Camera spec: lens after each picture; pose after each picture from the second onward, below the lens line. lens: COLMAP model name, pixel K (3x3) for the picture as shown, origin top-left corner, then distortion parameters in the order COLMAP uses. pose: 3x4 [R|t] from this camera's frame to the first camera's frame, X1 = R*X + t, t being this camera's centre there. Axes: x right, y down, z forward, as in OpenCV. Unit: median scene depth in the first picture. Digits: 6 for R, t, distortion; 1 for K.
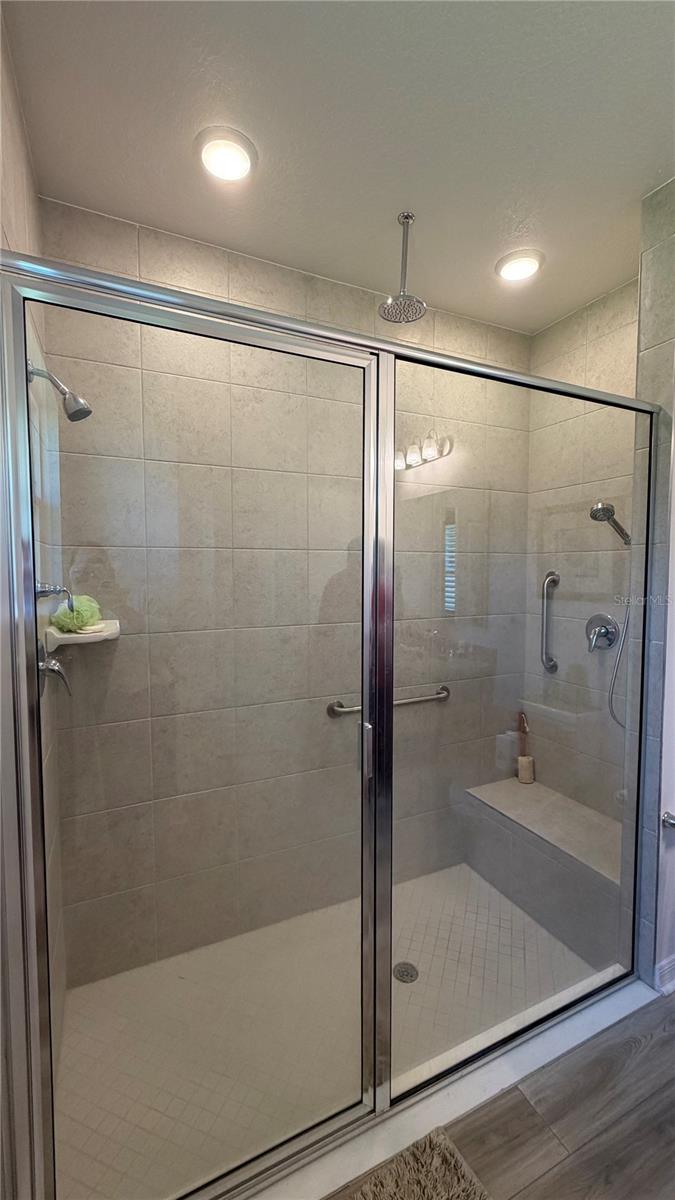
lens RADIAL K [[477.4, 0, 334.1], [0, 477.4, 598.9], [0, 0, 1]] dist [0.002475, 0.000480]
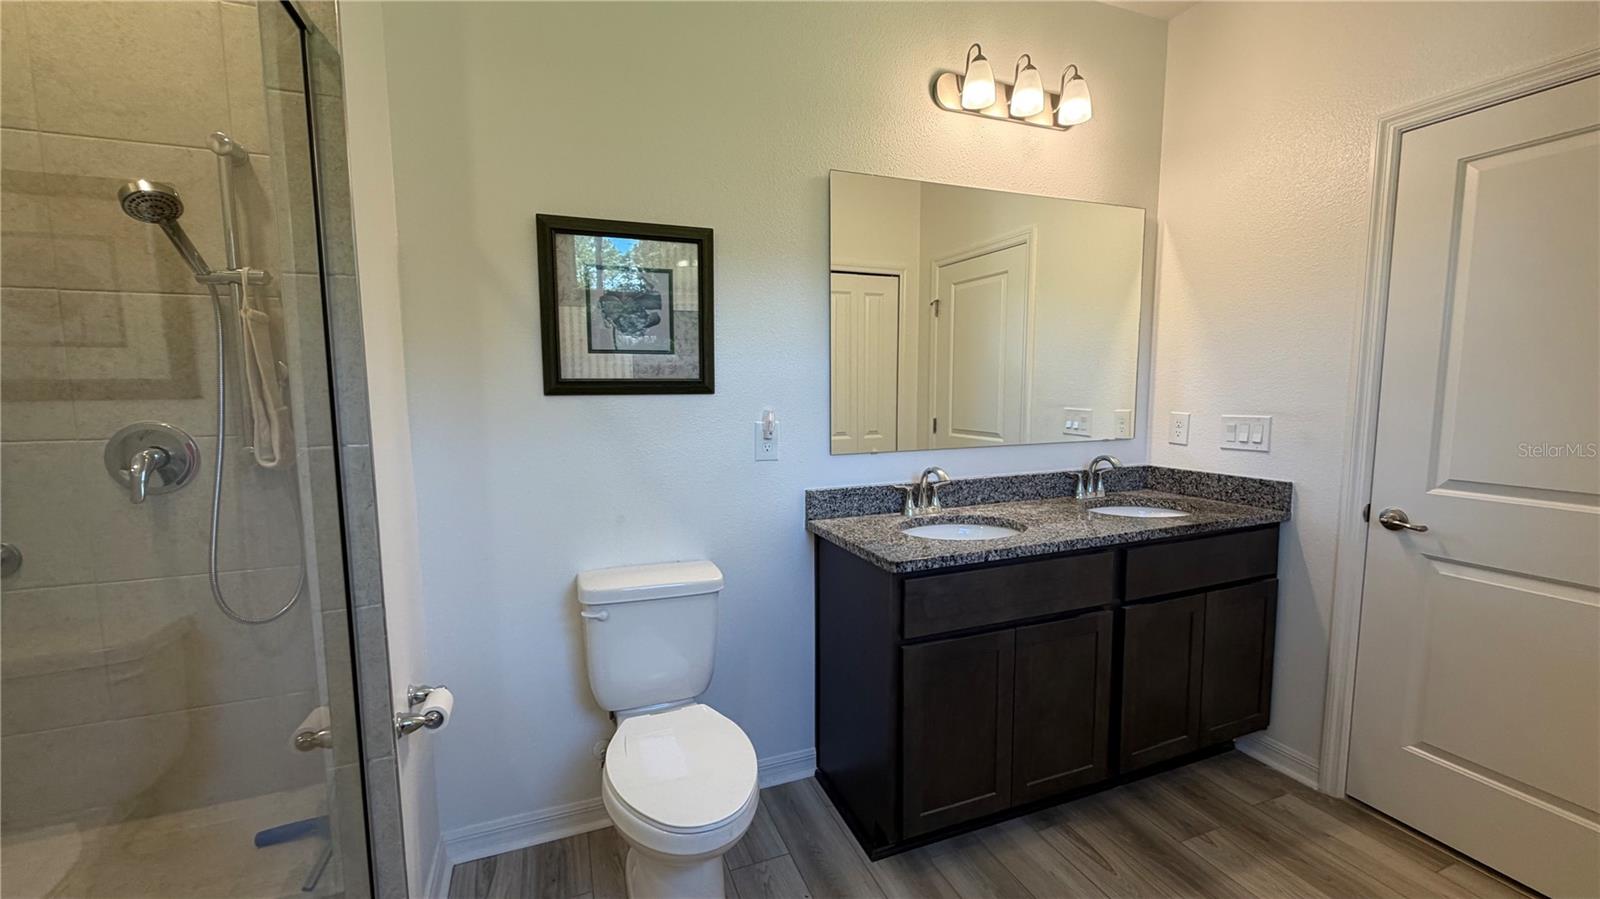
lens RADIAL K [[636.5, 0, 792.6], [0, 636.5, 451.0], [0, 0, 1]] dist [0.002475, 0.000480]
pose [[0.072734, -0.104262, 0.991887, -0.050501], [0.067934, 0.992729, 0.099369, 0.045399], [-0.995035, 0.060155, 0.079288, 0.326458]]
